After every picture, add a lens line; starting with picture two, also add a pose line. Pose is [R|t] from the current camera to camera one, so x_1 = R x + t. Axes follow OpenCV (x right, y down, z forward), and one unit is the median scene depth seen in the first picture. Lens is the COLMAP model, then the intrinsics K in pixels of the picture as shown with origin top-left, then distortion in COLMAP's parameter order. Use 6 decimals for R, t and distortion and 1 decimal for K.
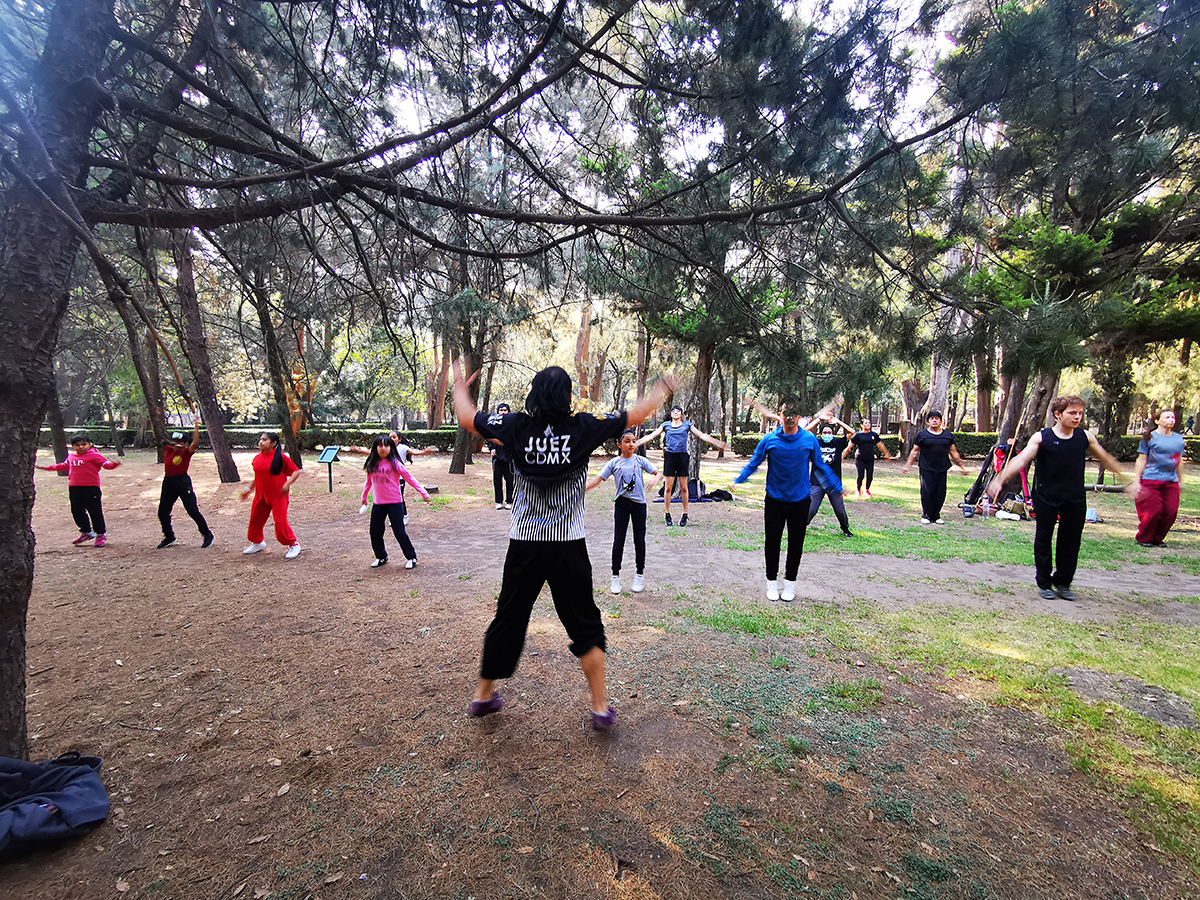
lens RADIAL K [[563.7, 0, 600.0], [0, 563.7, 450.0], [0, 0, 1]] dist [0.000512, -0.000018]
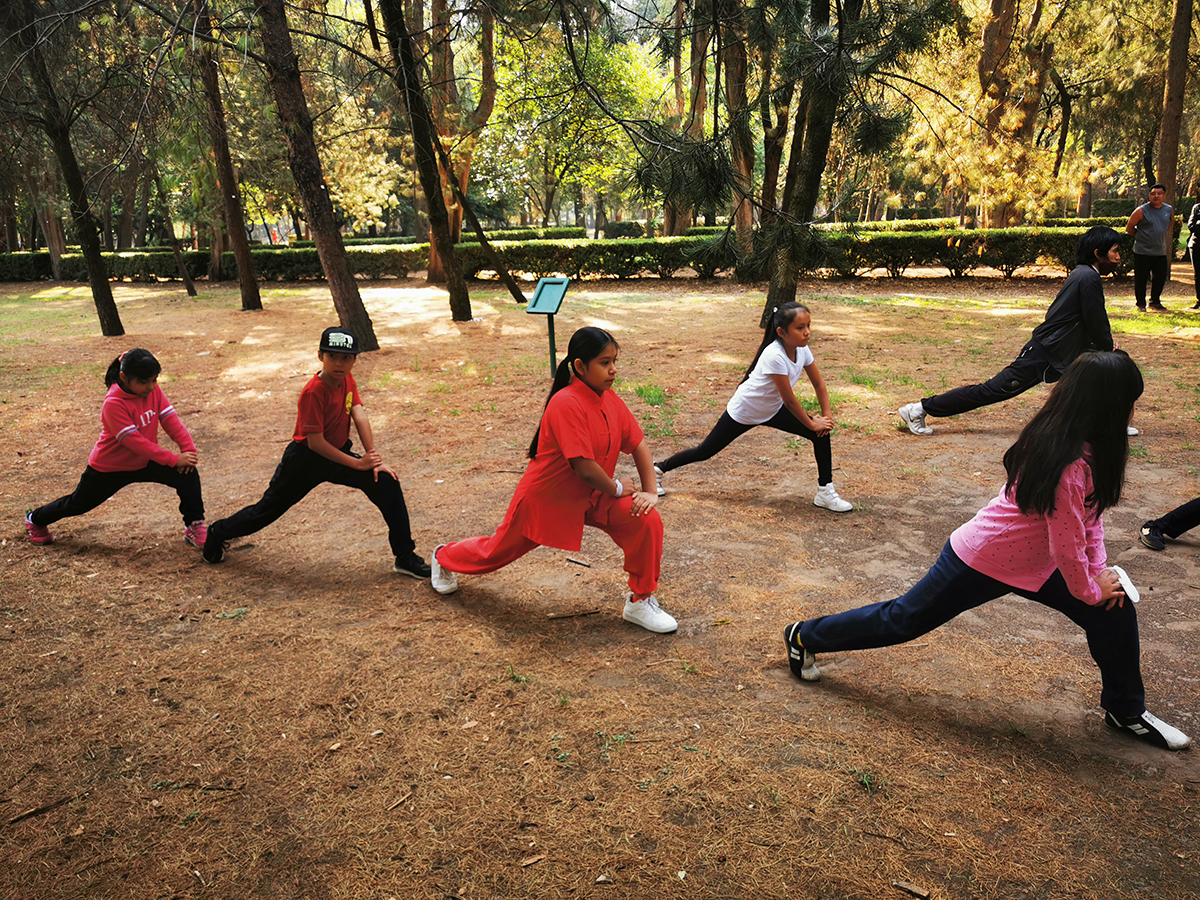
lens RADIAL K [[935.0, 0, 594.5], [0, 935.0, 448.3], [0, 0, 1]] dist [0.057960, -0.084055]
pose [[0.950970, 0.034481, -0.307355, -0.107839], [0.023905, 0.982599, 0.184197, -0.004861], [0.308358, -0.182513, 0.933598, 0.142008]]
